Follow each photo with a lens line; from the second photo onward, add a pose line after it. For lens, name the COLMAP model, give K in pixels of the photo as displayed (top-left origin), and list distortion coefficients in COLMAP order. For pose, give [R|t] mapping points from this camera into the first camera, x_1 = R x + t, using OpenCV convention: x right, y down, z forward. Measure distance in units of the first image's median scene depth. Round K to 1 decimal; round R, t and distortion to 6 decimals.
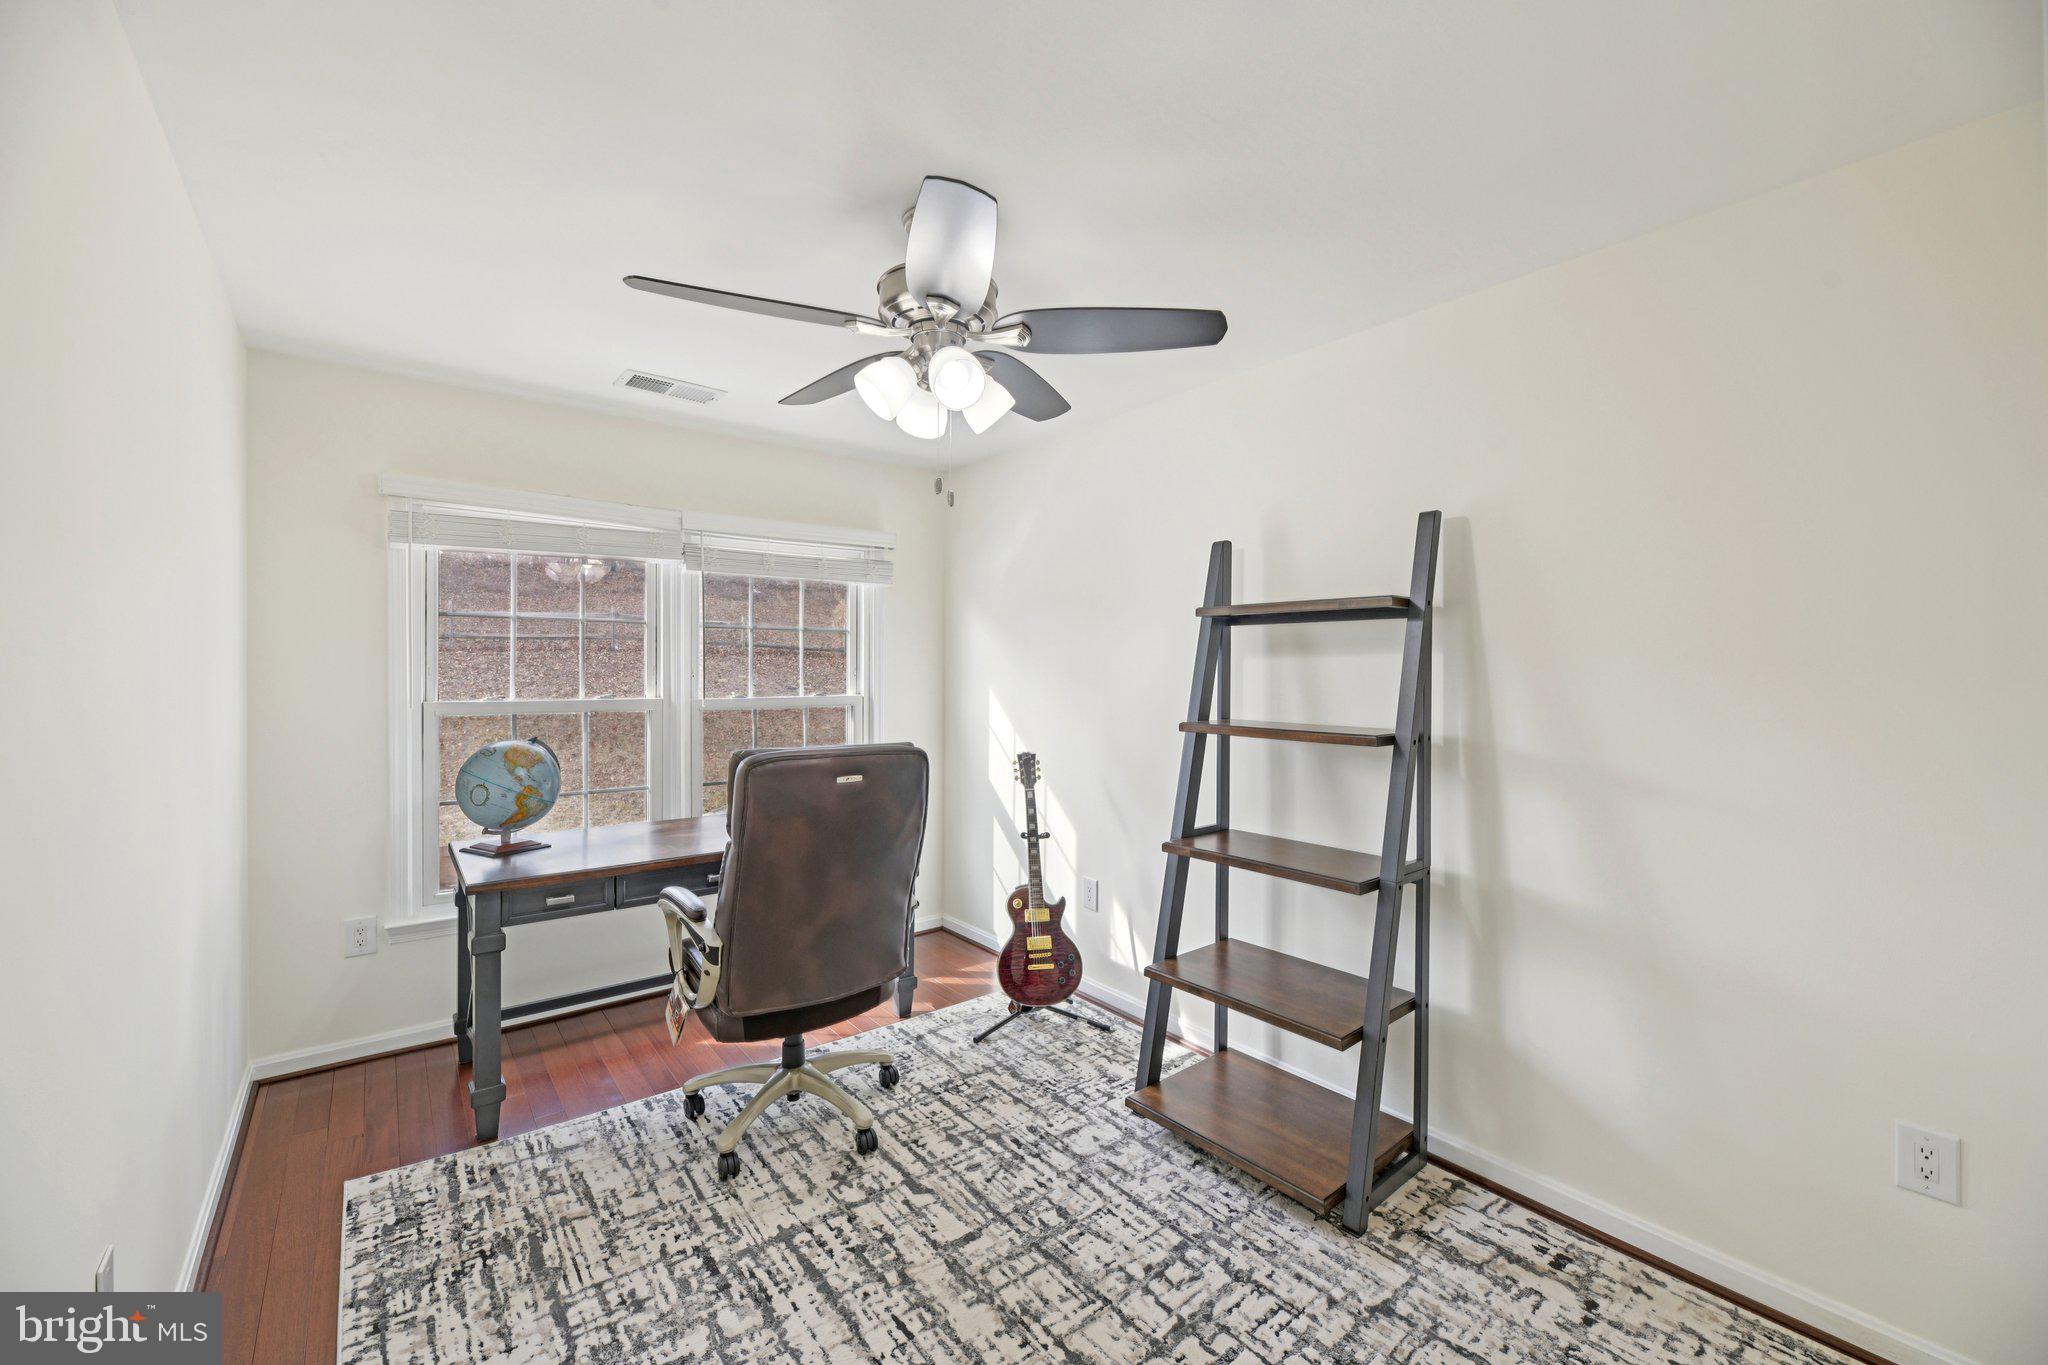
lens RADIAL K [[824.7, 0, 1039.1], [0, 824.7, 675.3], [0, 0, 1]] dist [-0.000147, -0.003214]
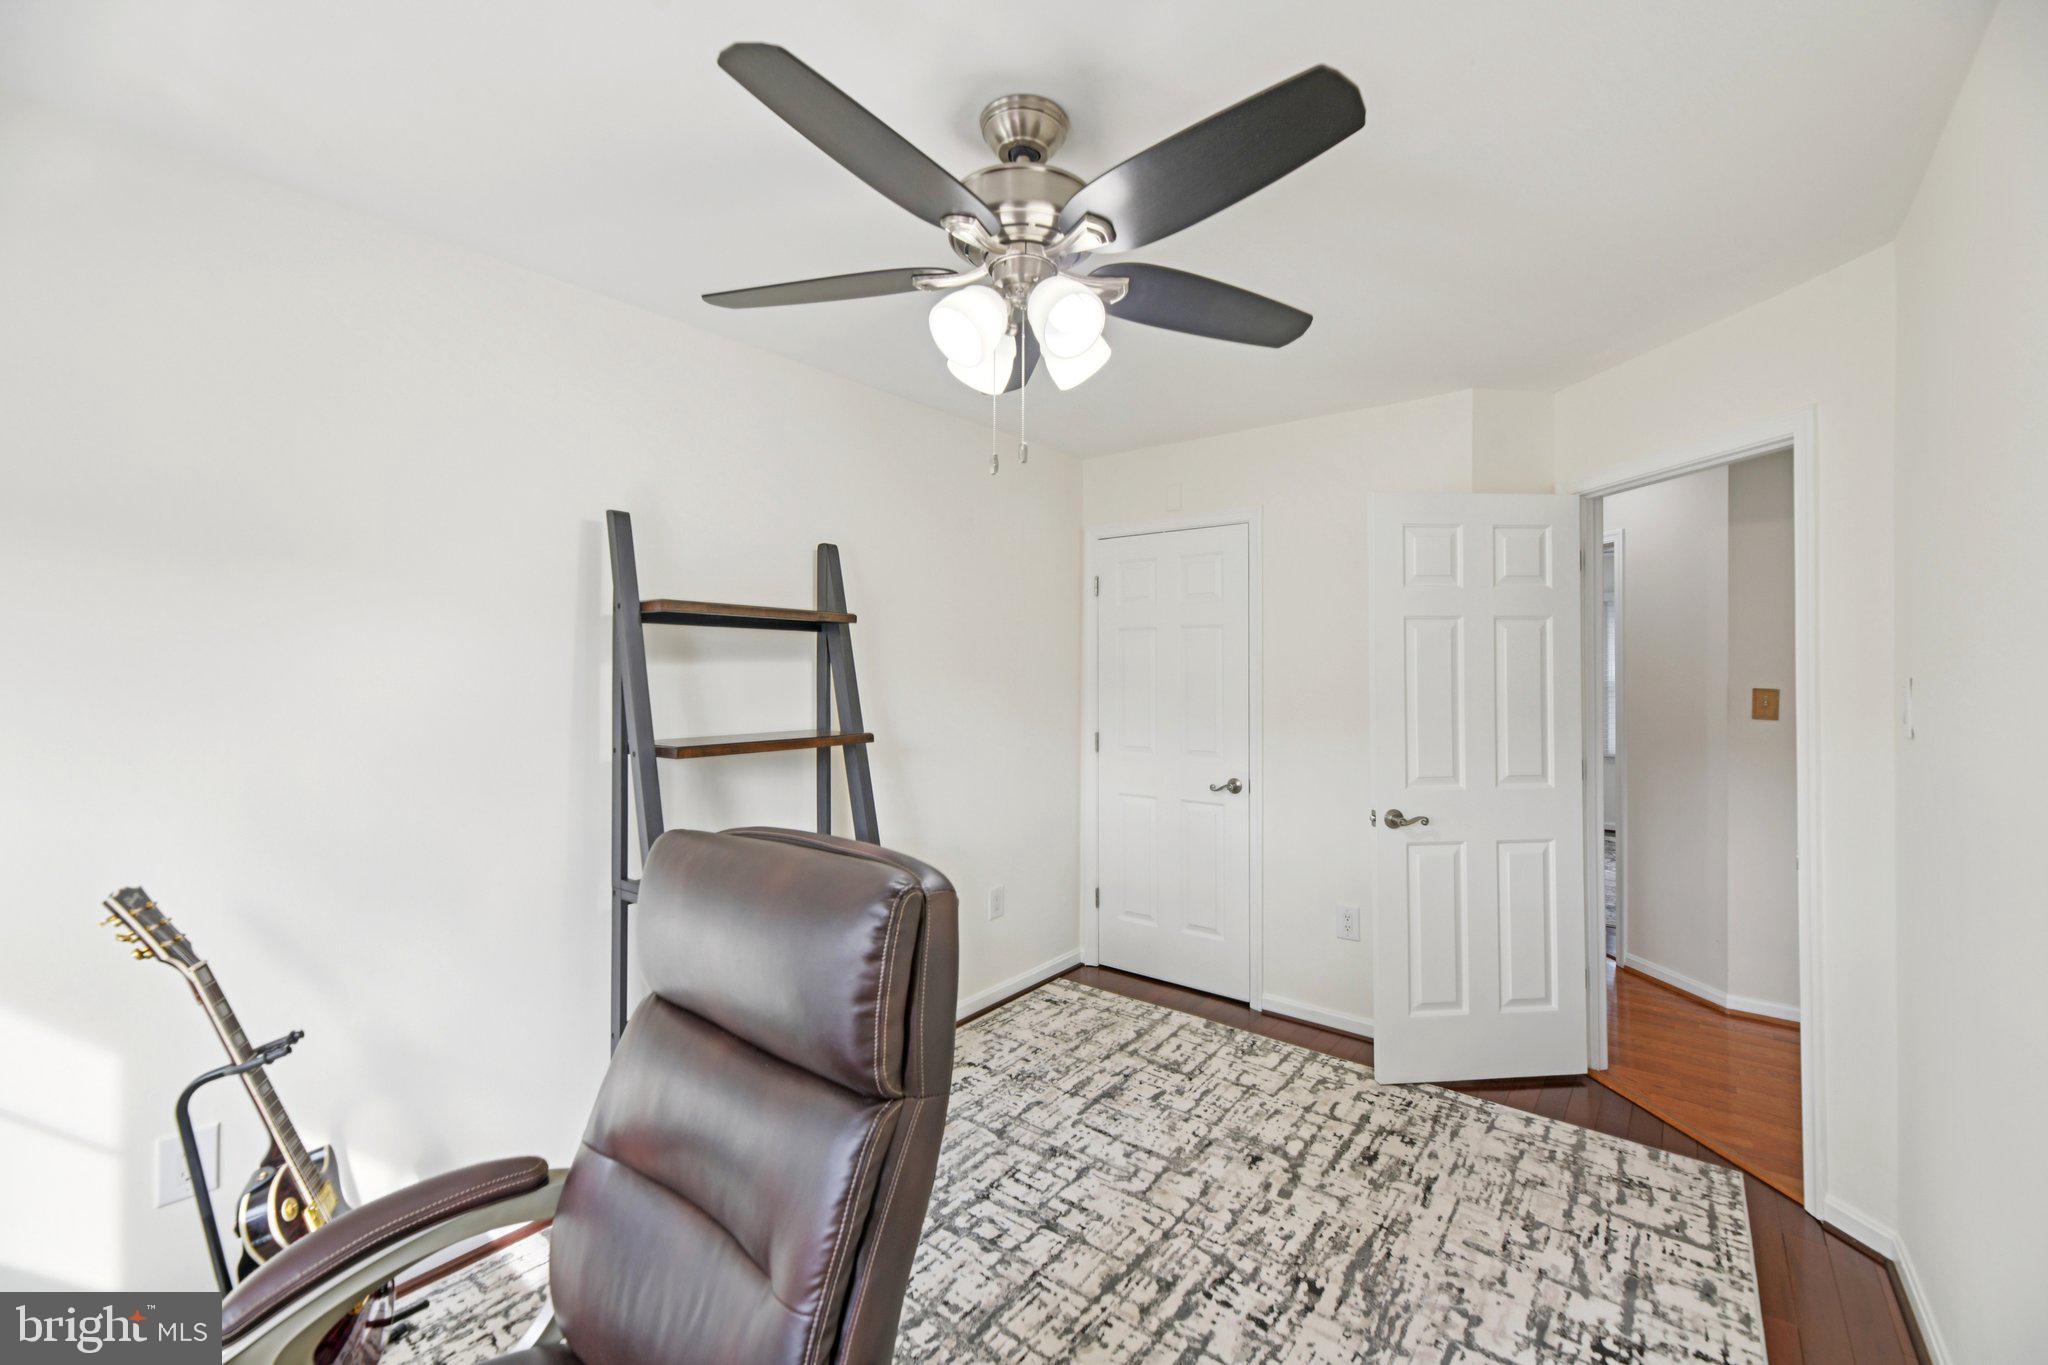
lens RADIAL K [[824.7, 0, 1027.7], [0, 824.7, 669.7], [0, 0, 1]] dist [-0.000147, -0.003214]
pose [[-0.211250, 0.002021, 0.977430, -0.742150], [0.009382, 0.999956, -0.000040, -0.014109], [-0.977387, 0.009161, -0.211260, 0.954528]]
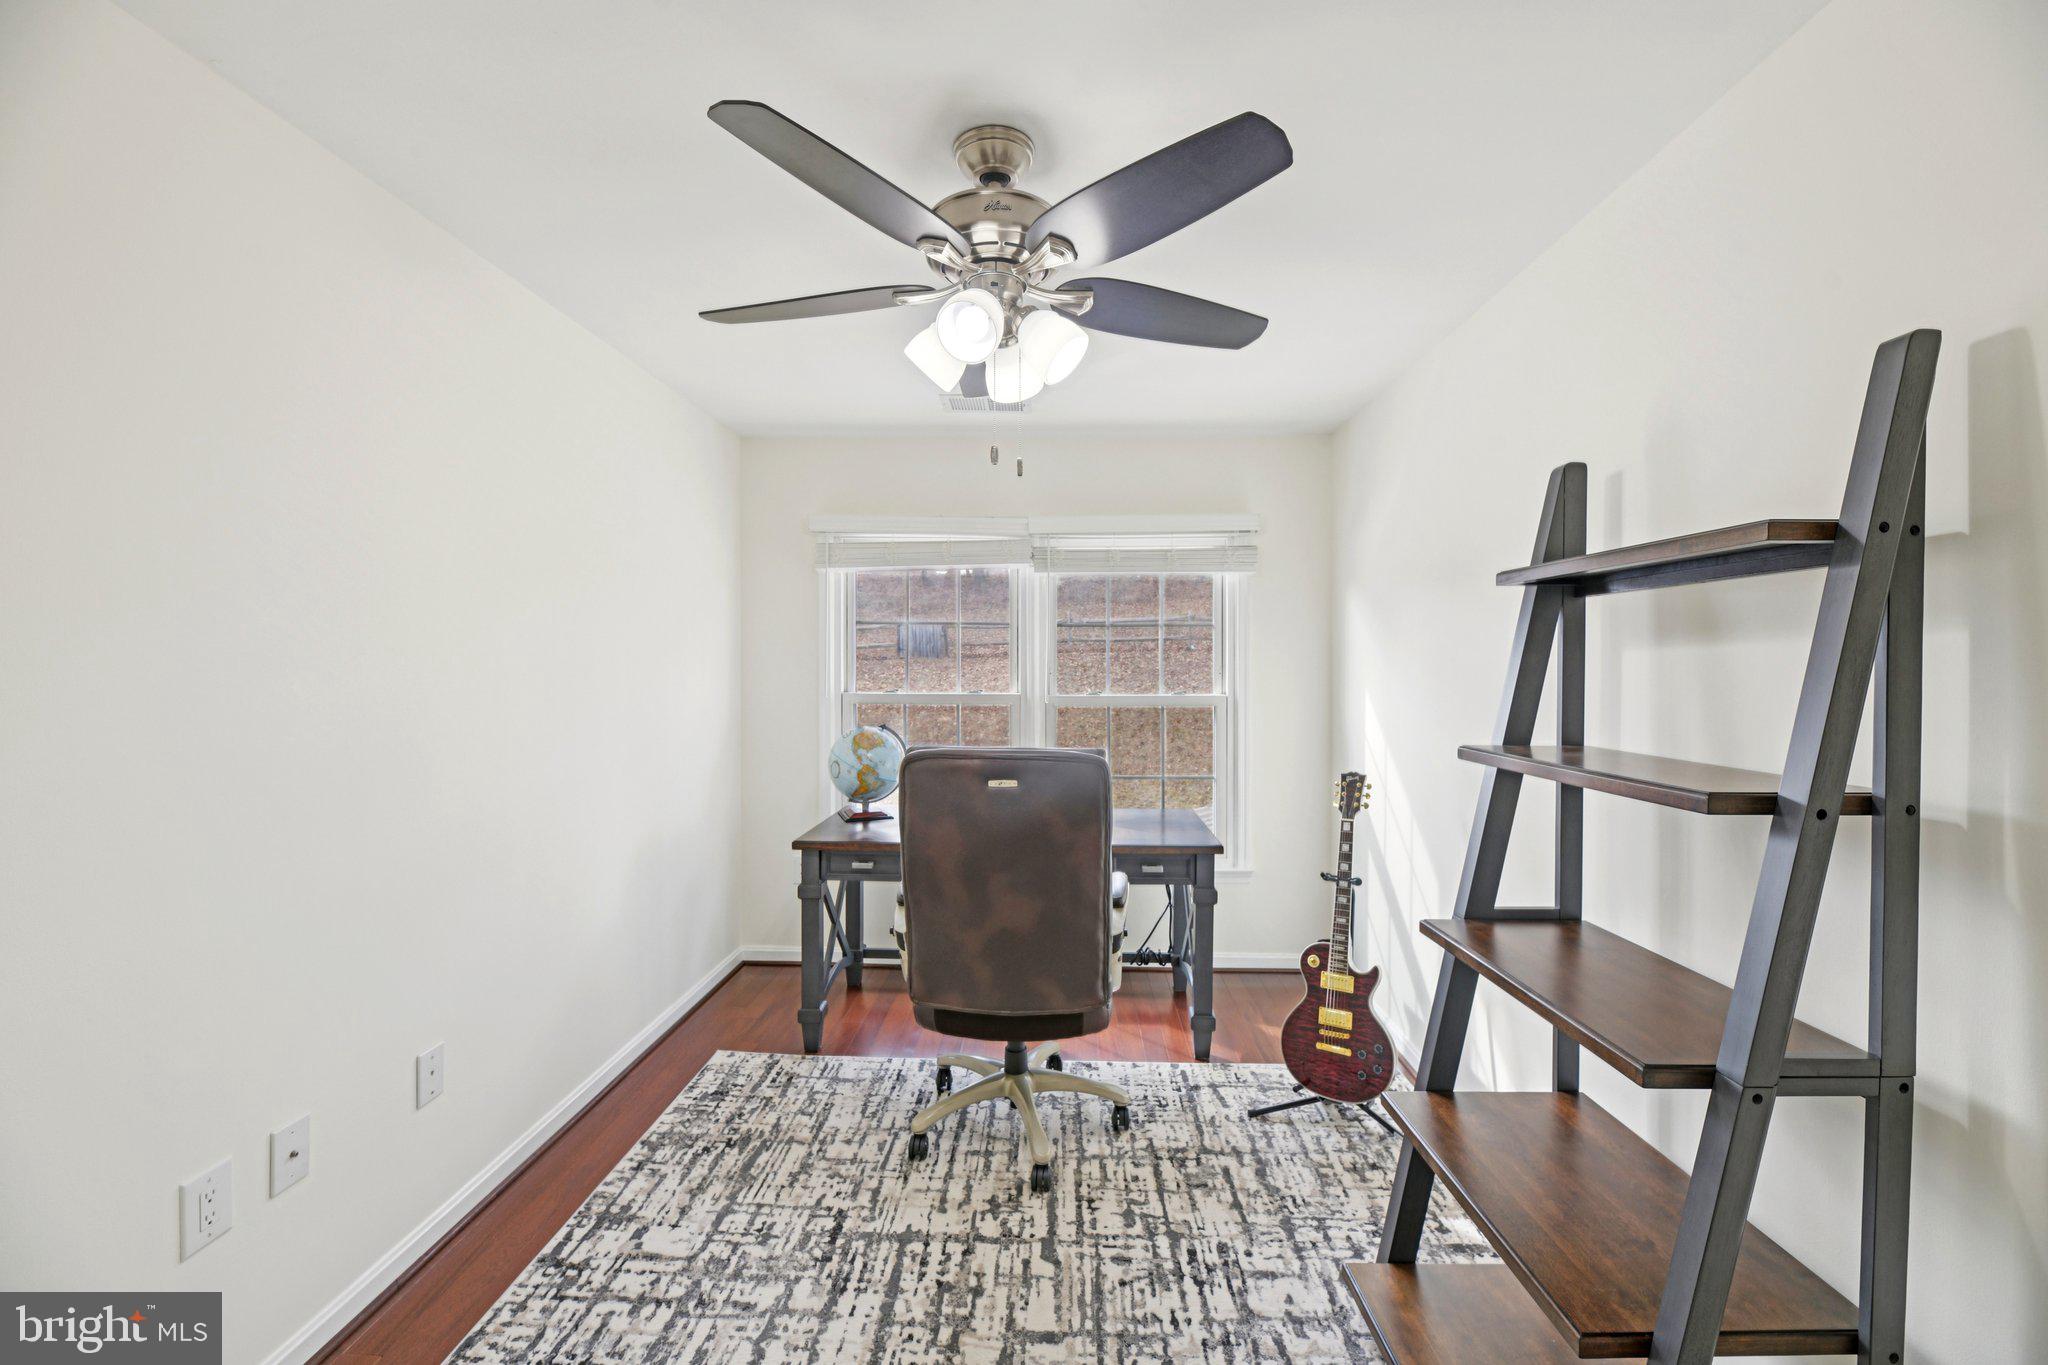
lens RADIAL K [[824.7, 0, 1043.5], [0, 824.7, 674.8], [0, 0, 1]] dist [-0.000147, -0.003214]
pose [[0.757777, 0.005771, -0.652488, 0.396727], [-0.004740, 0.999983, 0.003339, -0.000873], [0.652496, 0.000563, 0.757792, 0.307071]]
